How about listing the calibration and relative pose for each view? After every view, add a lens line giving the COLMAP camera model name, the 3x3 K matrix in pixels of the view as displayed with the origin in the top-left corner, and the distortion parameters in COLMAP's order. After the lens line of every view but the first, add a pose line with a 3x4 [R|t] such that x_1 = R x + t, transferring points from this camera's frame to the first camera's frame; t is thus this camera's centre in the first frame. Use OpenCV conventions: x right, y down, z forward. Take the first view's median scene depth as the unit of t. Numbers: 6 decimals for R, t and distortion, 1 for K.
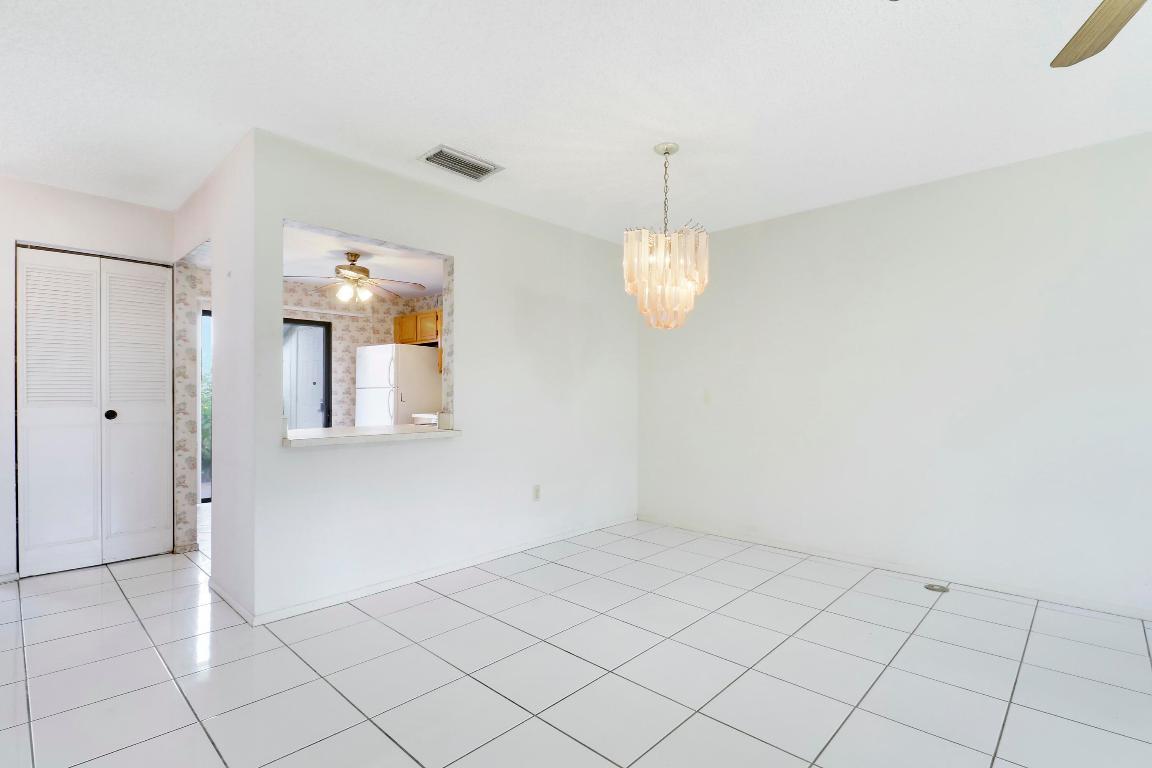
lens RADIAL K [[551.4, 0, 604.6], [0, 551.4, 399.8], [0, 0, 1]] dist [0.009658, 0.000369]
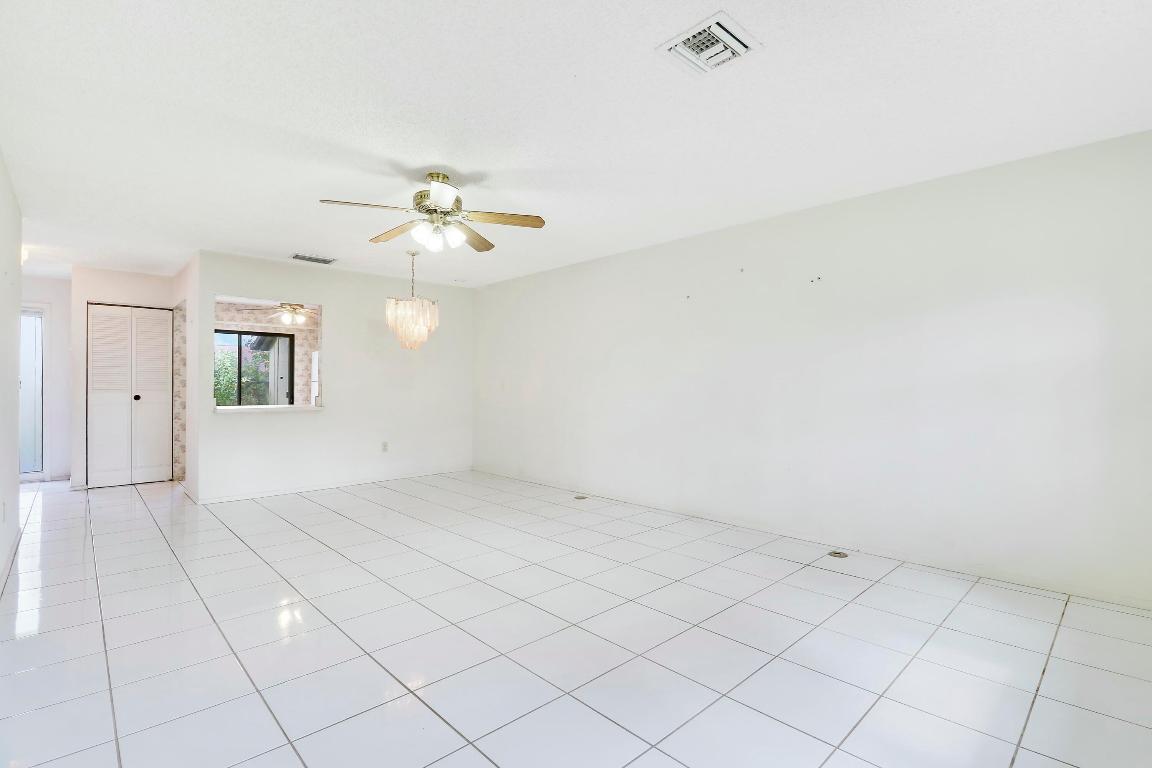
lens RADIAL K [[536.3, 0, 584.3], [0, 536.3, 385.3], [0, 0, 1]] dist [-0.000442, -0.000464]
pose [[0.997330, -0.000428, -0.073024, 0.447982], [-0.000098, 0.999974, -0.007207, 0.000123], [0.073025, 0.007195, 0.997304, -0.404085]]
